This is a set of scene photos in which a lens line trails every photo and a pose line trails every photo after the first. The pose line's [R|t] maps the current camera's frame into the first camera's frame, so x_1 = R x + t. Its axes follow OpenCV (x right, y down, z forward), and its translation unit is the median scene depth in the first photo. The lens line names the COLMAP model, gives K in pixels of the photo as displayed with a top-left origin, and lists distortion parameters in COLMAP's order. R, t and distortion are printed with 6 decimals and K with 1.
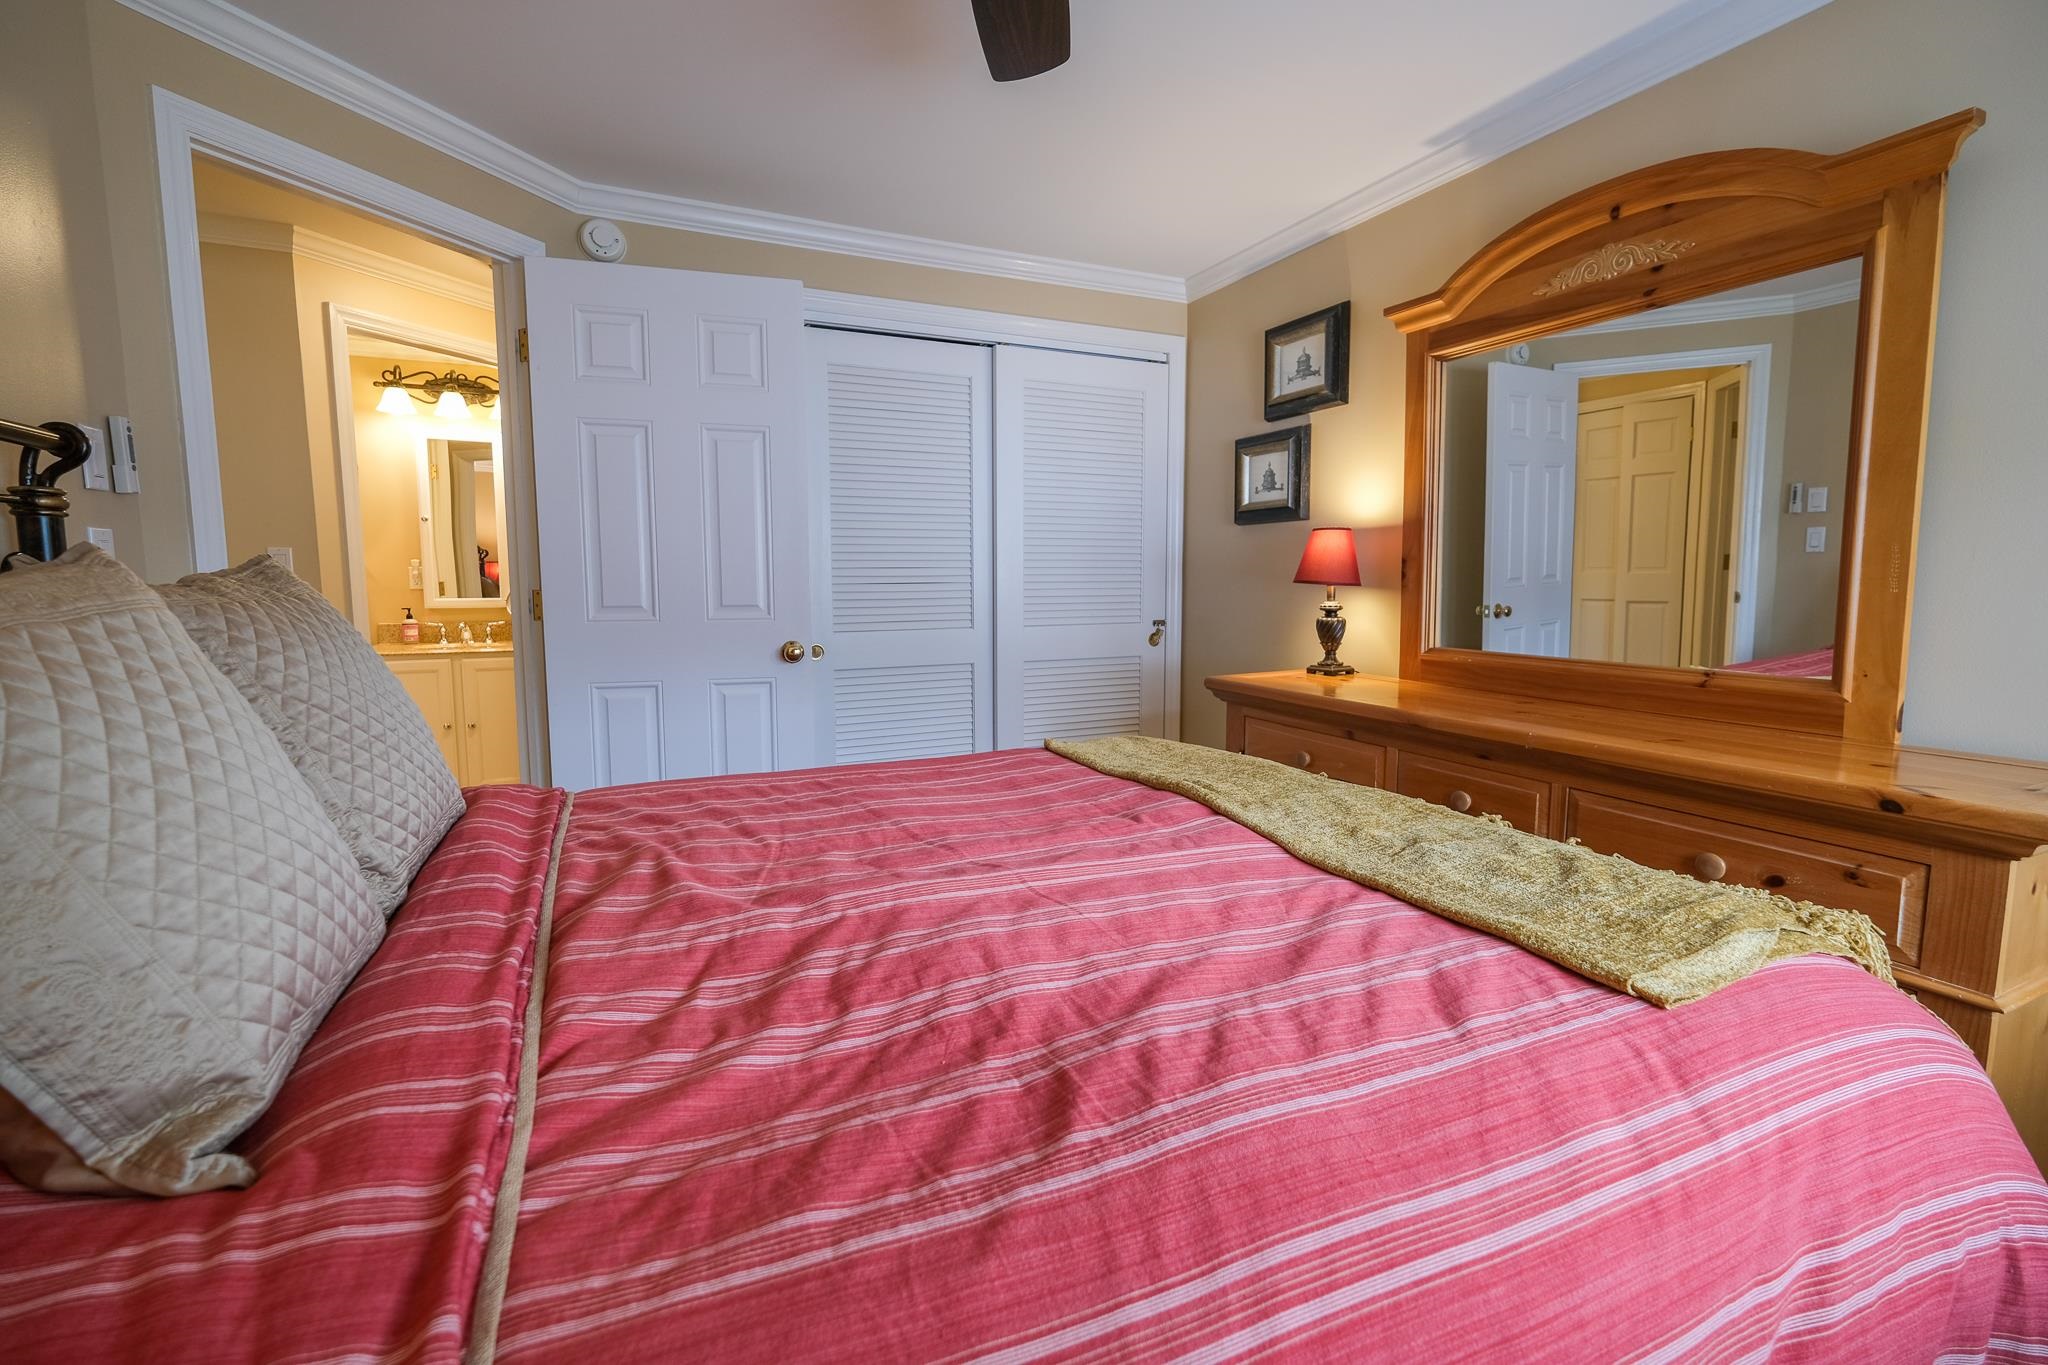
lens RADIAL K [[893.3, 0, 1022.2], [0, 893.3, 665.2], [0, 0, 1]] dist [-0.003801, 0.001014]
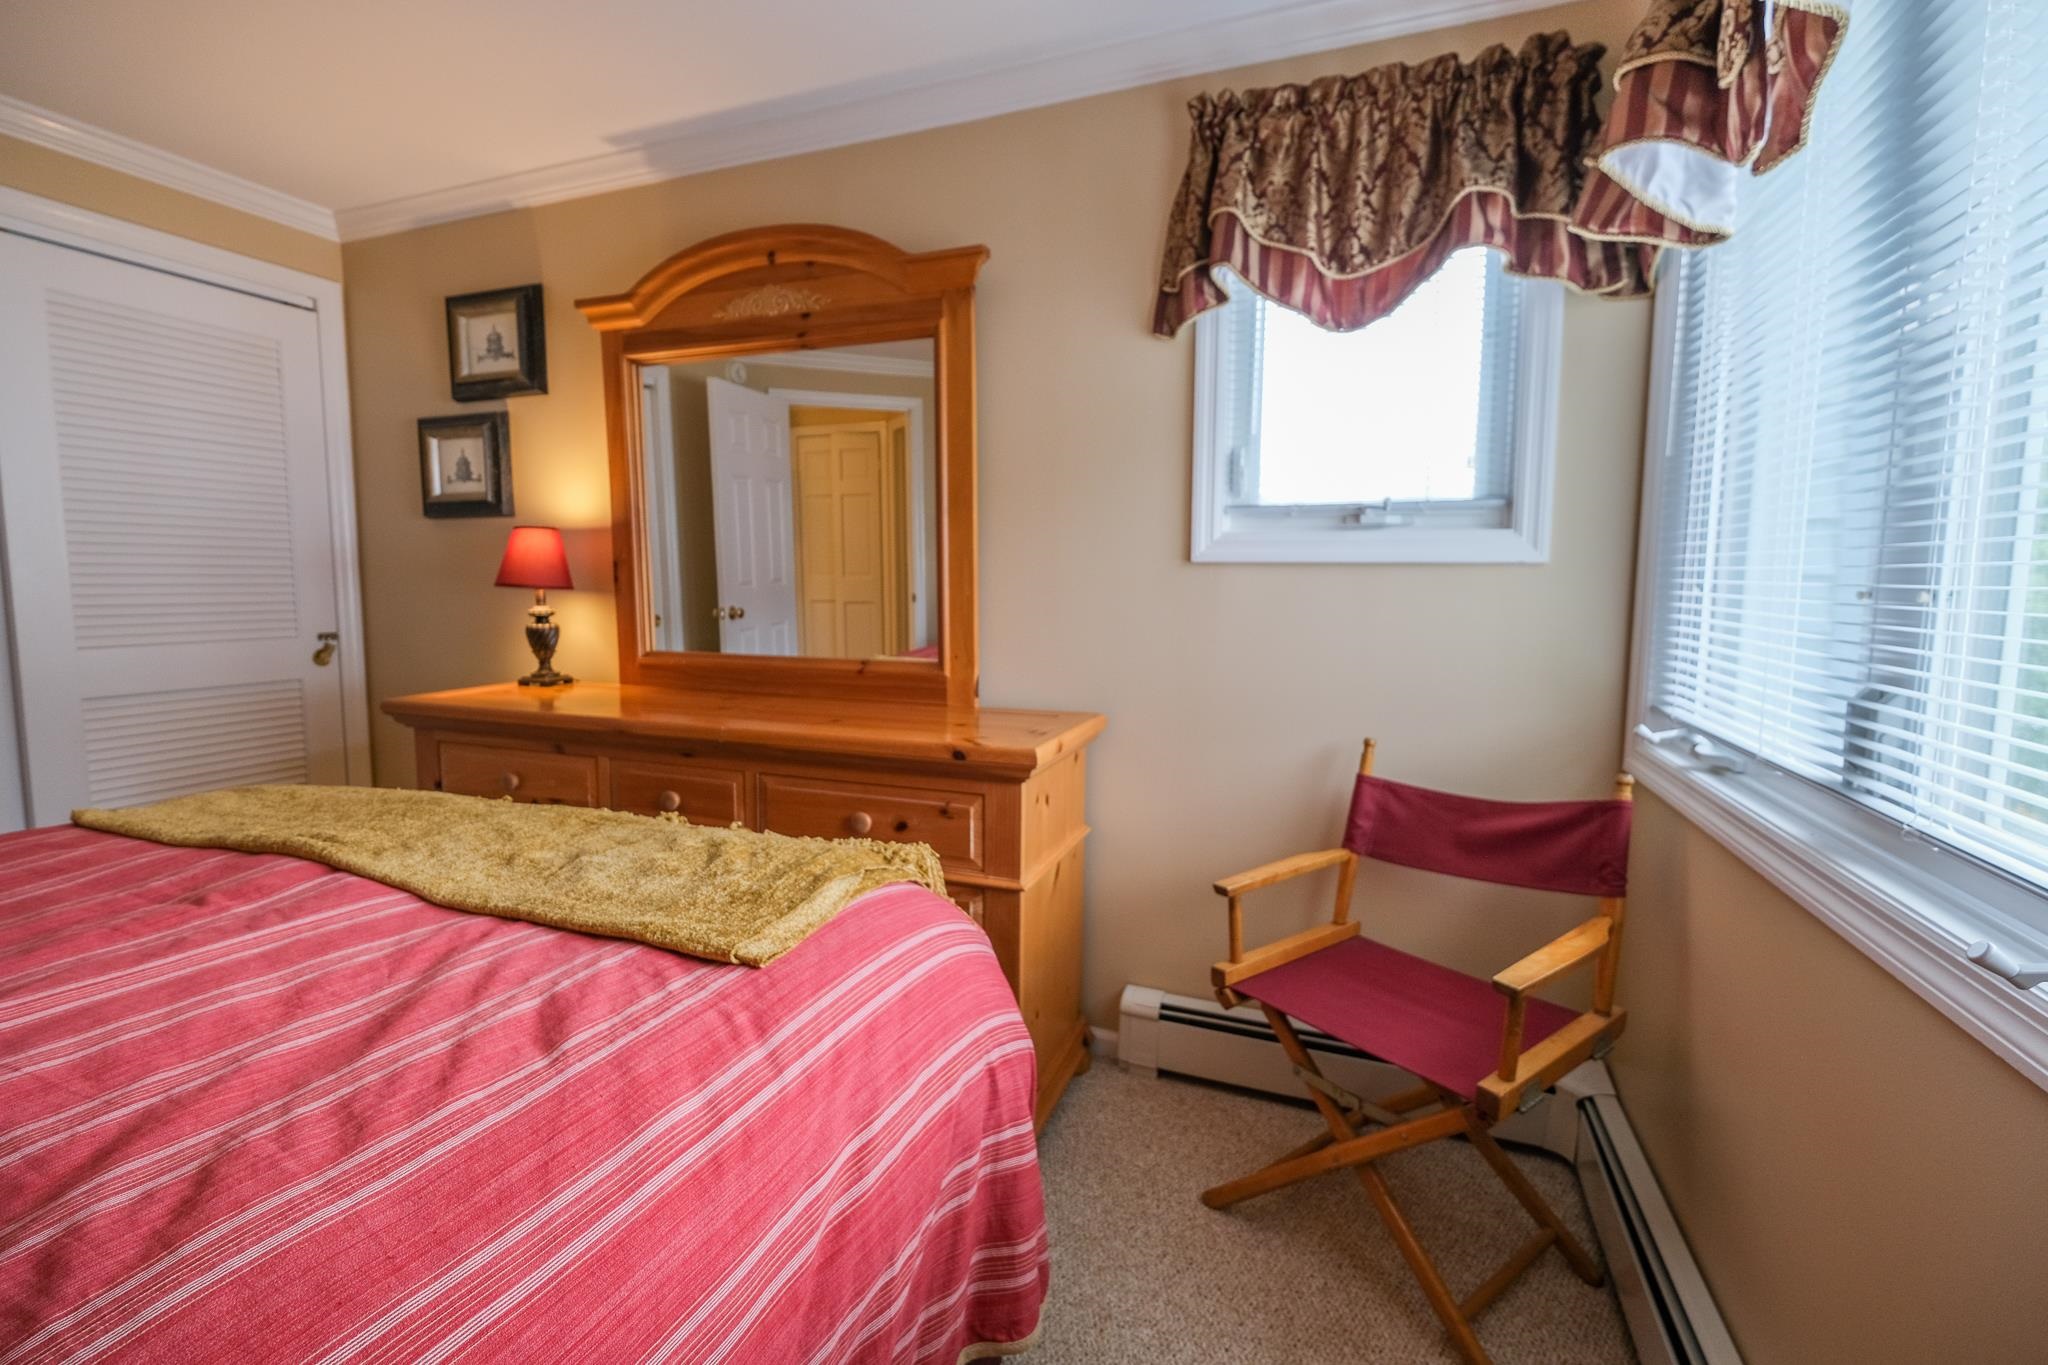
lens RADIAL K [[901.5, 0, 1025.8], [0, 901.5, 660.9], [0, 0, 1]] dist [-0.002903, -0.000690]
pose [[0.711665, -0.055952, 0.700288, 0.113369], [0.062808, 0.997899, 0.015902, 0.002865], [-0.699706, 0.032667, 0.713684, -0.030033]]
